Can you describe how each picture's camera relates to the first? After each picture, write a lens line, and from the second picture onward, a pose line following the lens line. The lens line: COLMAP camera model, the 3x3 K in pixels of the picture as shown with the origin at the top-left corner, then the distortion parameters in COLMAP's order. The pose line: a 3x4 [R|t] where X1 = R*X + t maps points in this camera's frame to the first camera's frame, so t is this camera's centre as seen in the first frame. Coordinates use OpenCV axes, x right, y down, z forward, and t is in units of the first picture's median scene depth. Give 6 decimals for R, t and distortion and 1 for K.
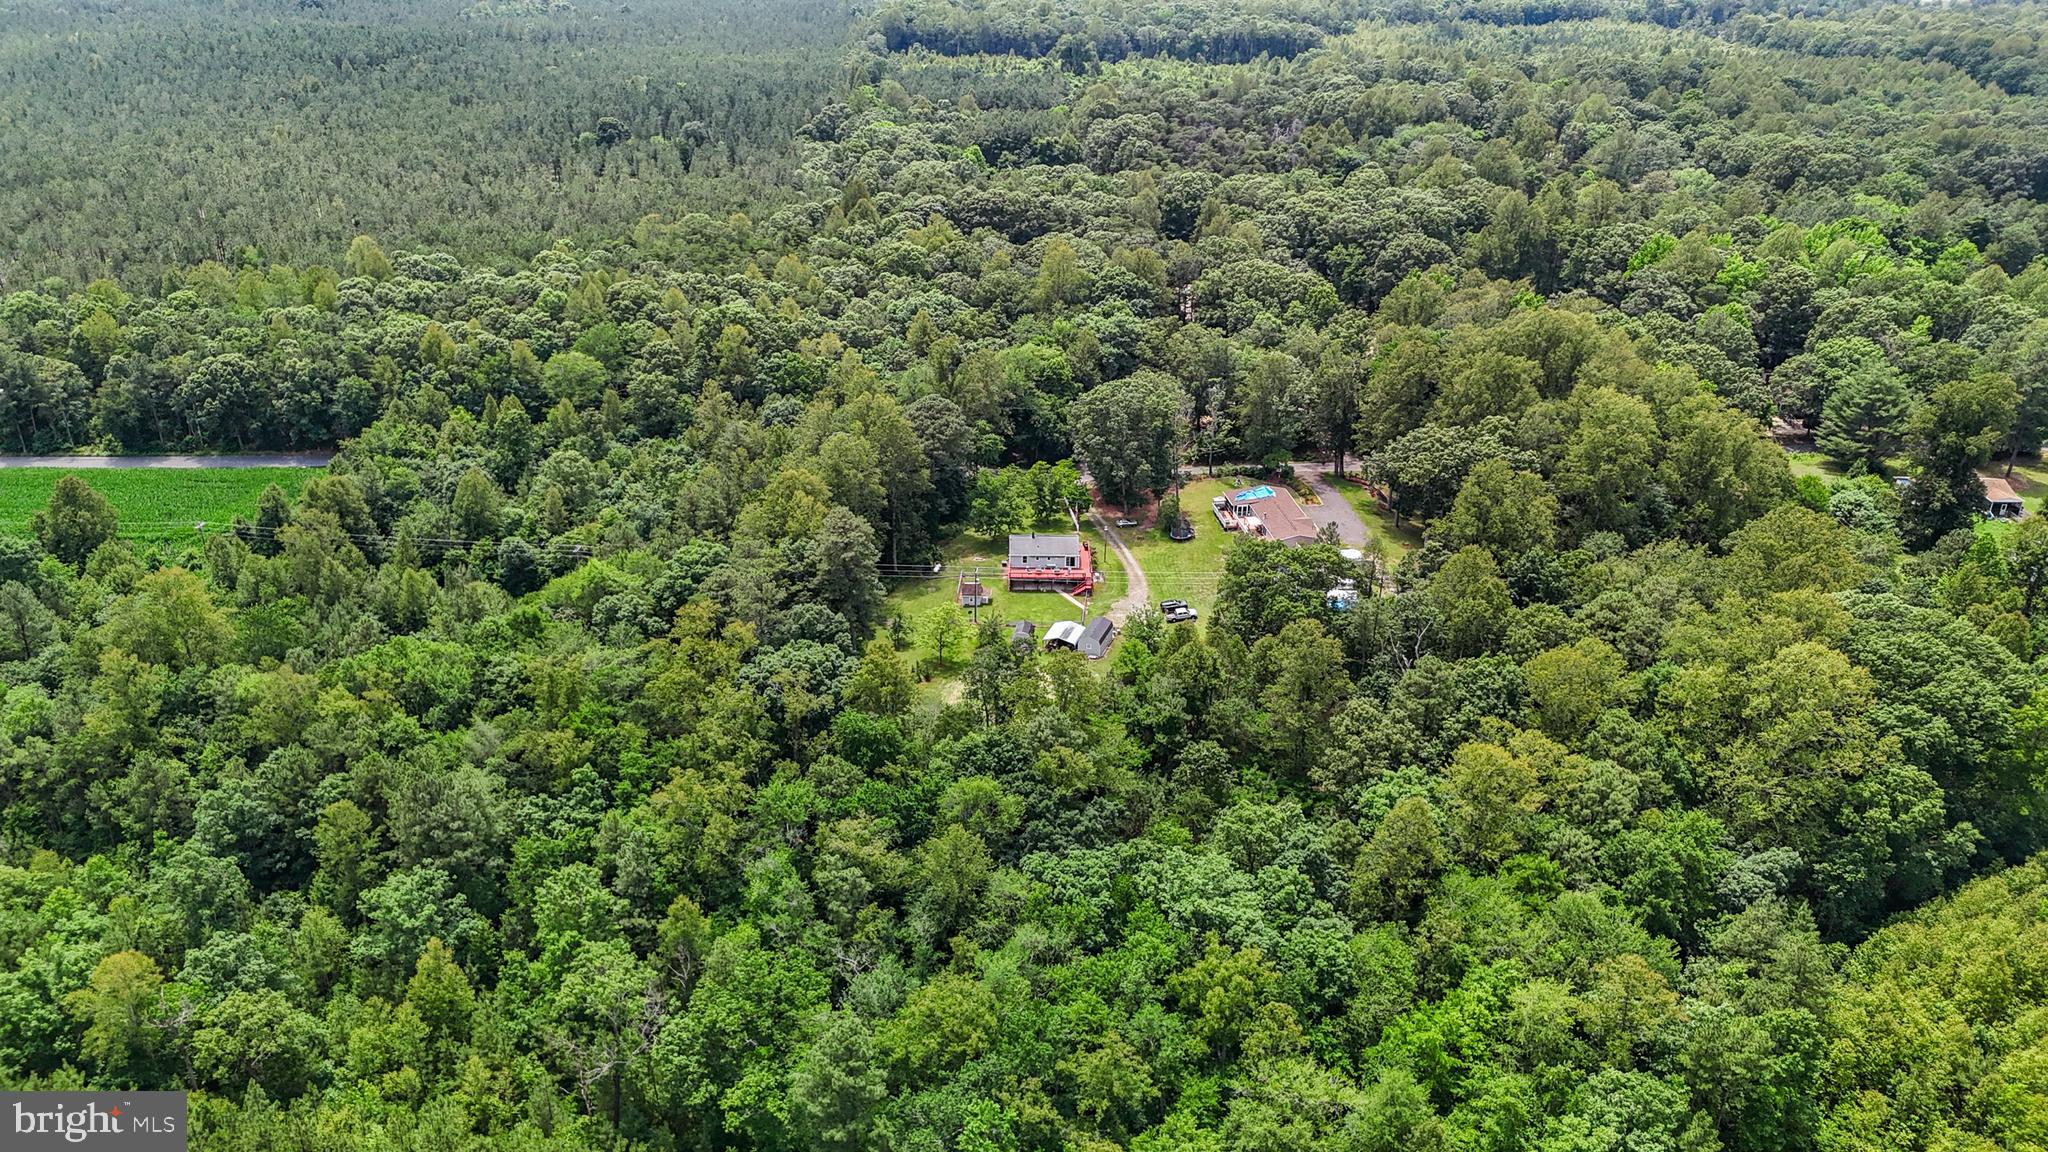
lens RADIAL K [[1525.9, 0, 1024.0], [0, 1525.9, 576.0], [0, 0, 1]] dist [0.058344, -0.051299]
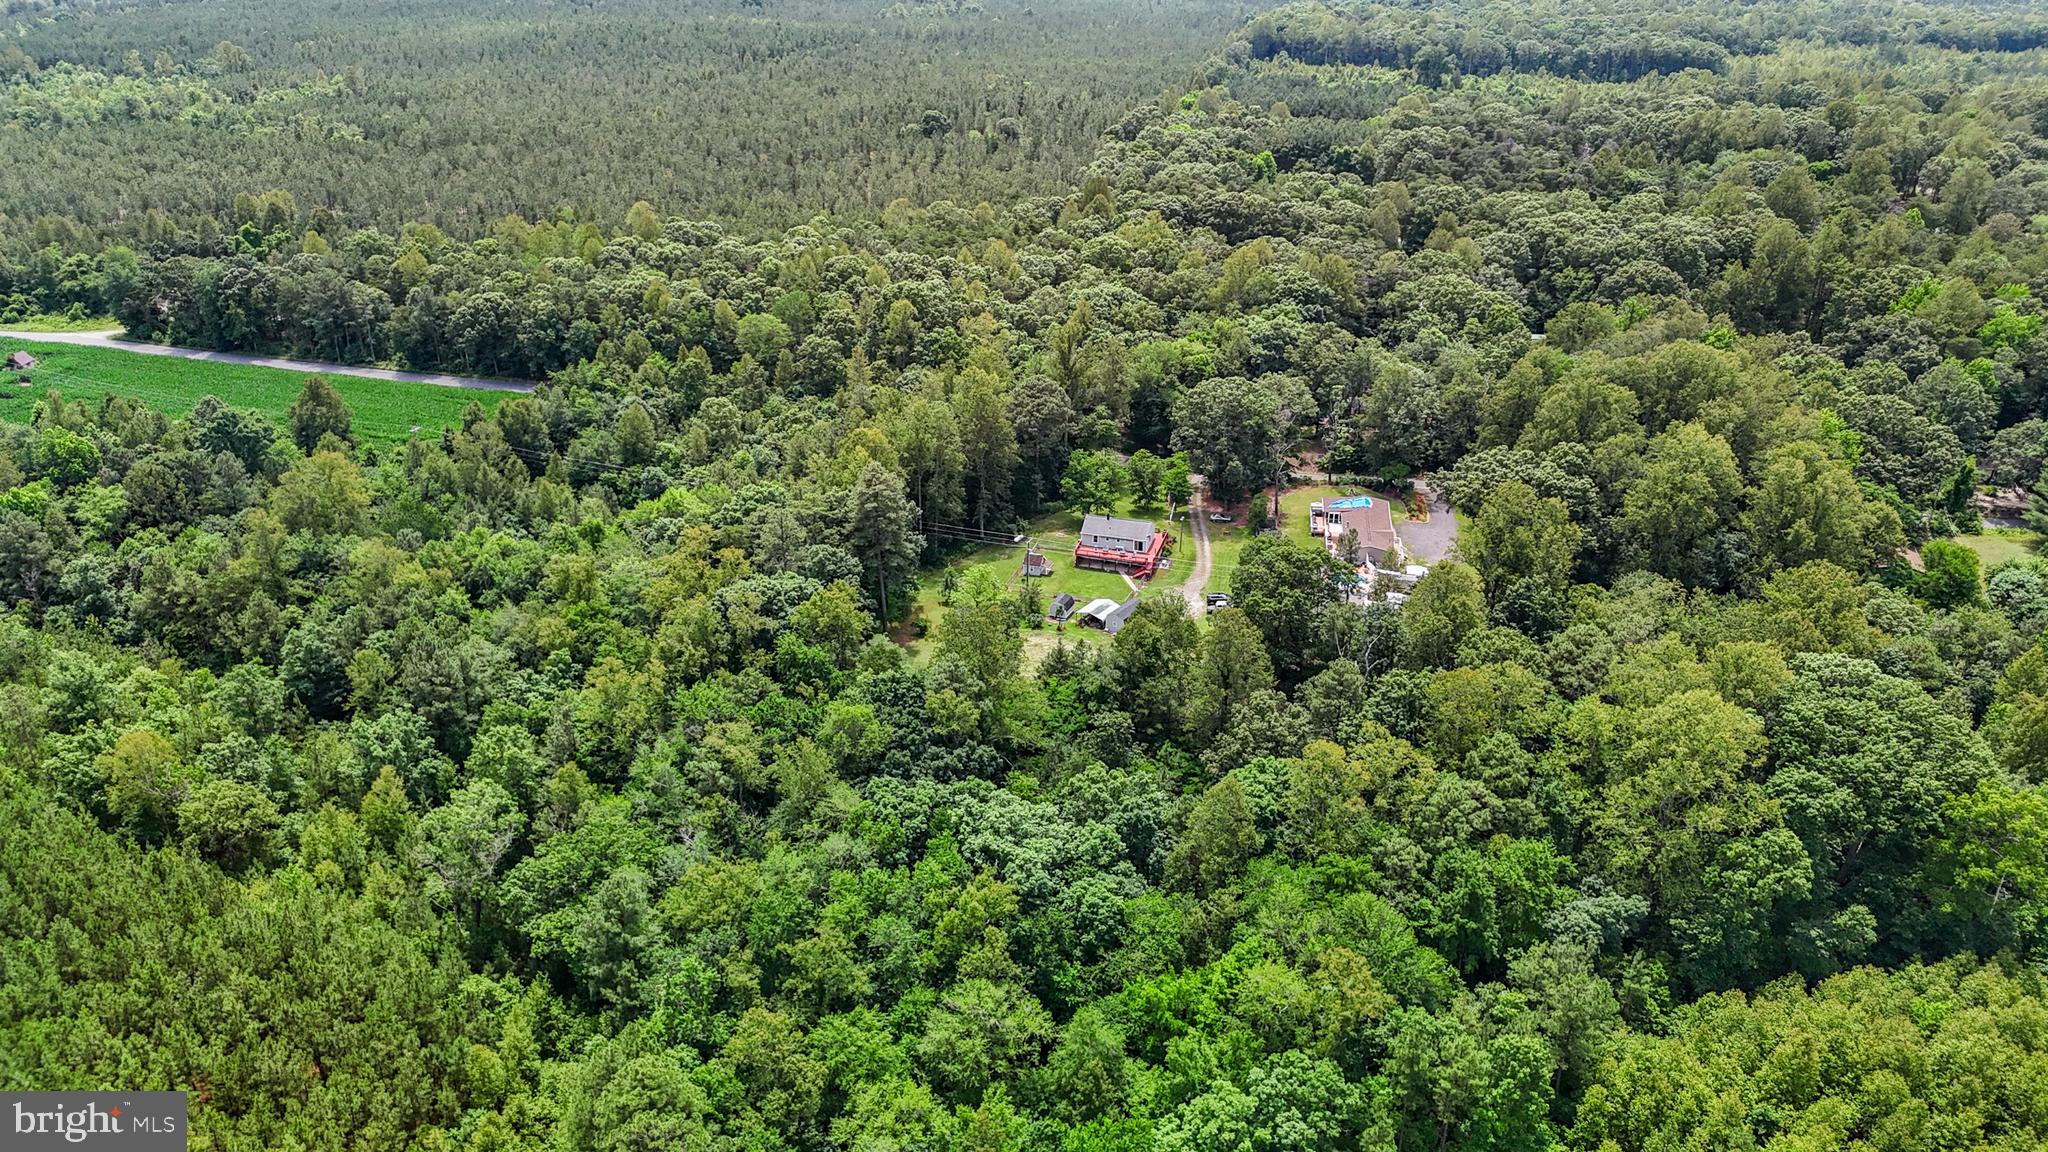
lens RADIAL K [[1525.9, 0, 1024.0], [0, 1525.9, 576.0], [0, 0, 1]] dist [0.058344, -0.051299]
pose [[0.958602, 0.119930, -0.258260, 0.193769], [-0.121312, 0.992557, 0.010639, 0.008042], [0.257614, 0.021132, 0.966017, -0.015446]]
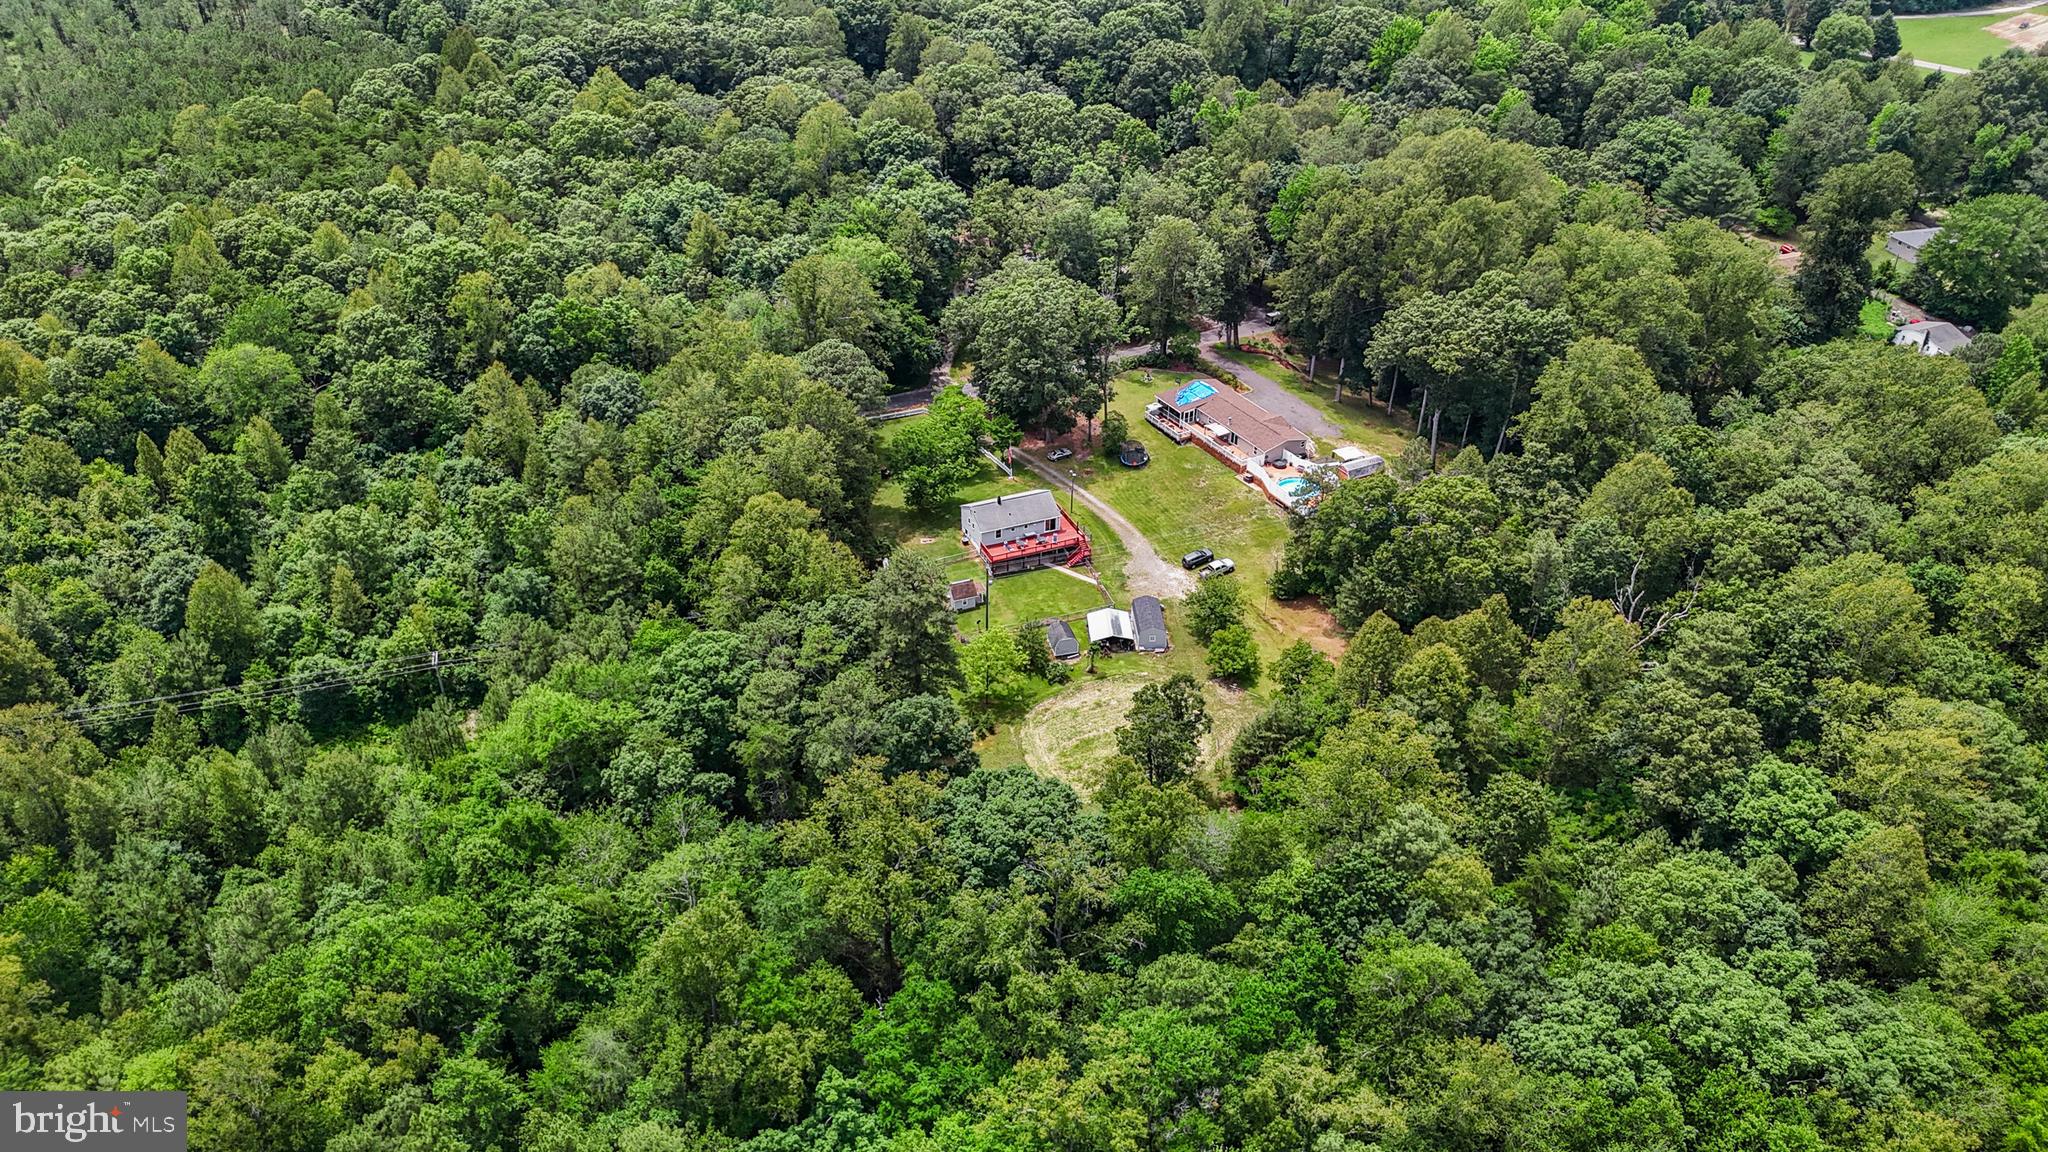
lens RADIAL K [[1525.9, 0, 1024.0], [0, 1525.9, 576.0], [0, 0, 1]] dist [0.058344, -0.051299]
pose [[0.919516, -0.209622, 0.332489, -0.221069], [0.160899, 0.972537, 0.168174, -0.104395], [-0.358611, -0.101141, 0.927992, 0.218176]]
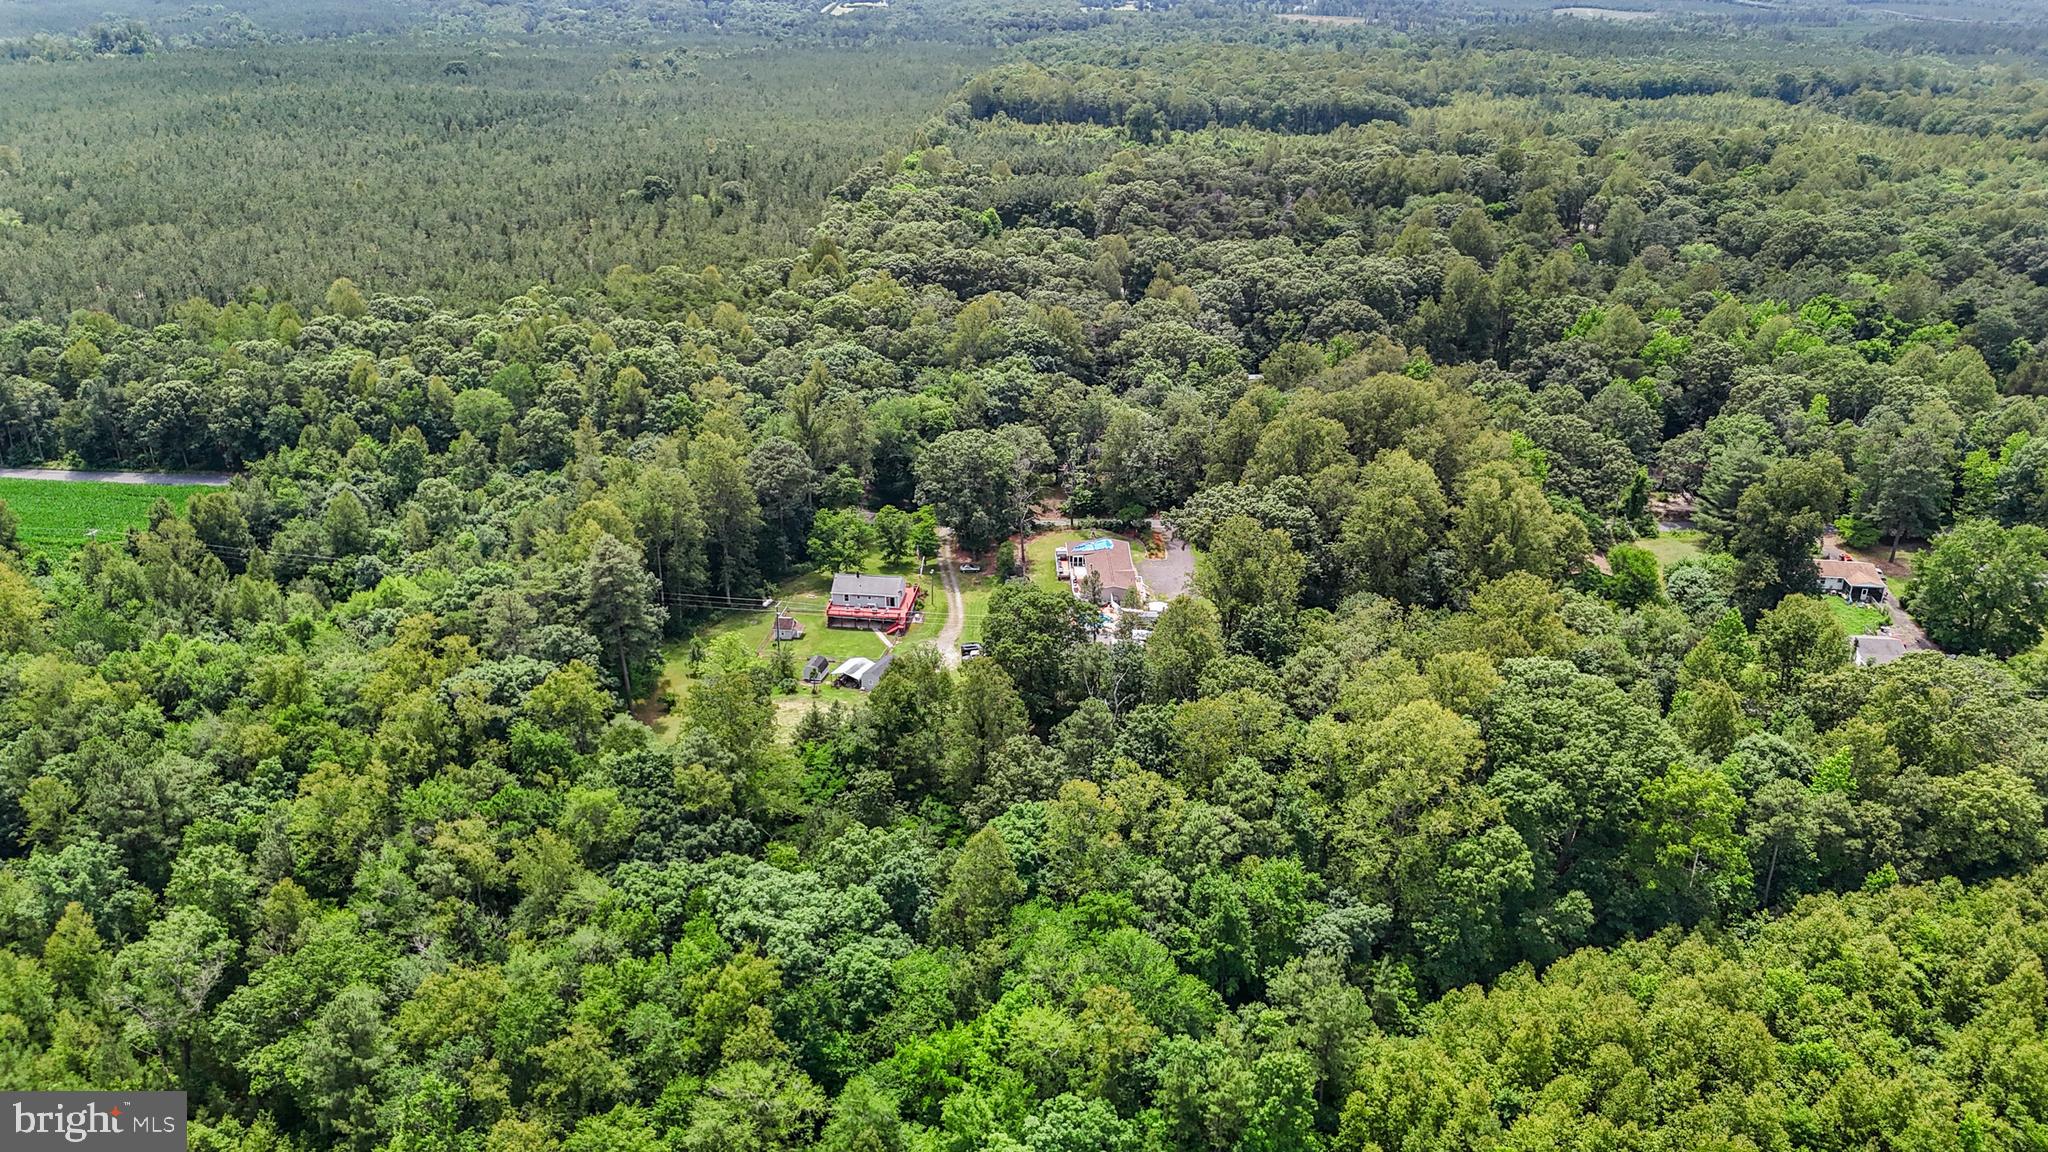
lens RADIAL K [[1525.9, 0, 1024.0], [0, 1525.9, 576.0], [0, 0, 1]] dist [0.058344, -0.051299]
pose [[0.993135, 0.043249, -0.108687, 0.200006], [-0.047679, 0.998121, -0.038491, 0.007257], [0.106818, 0.043409, 0.993331, -0.013578]]
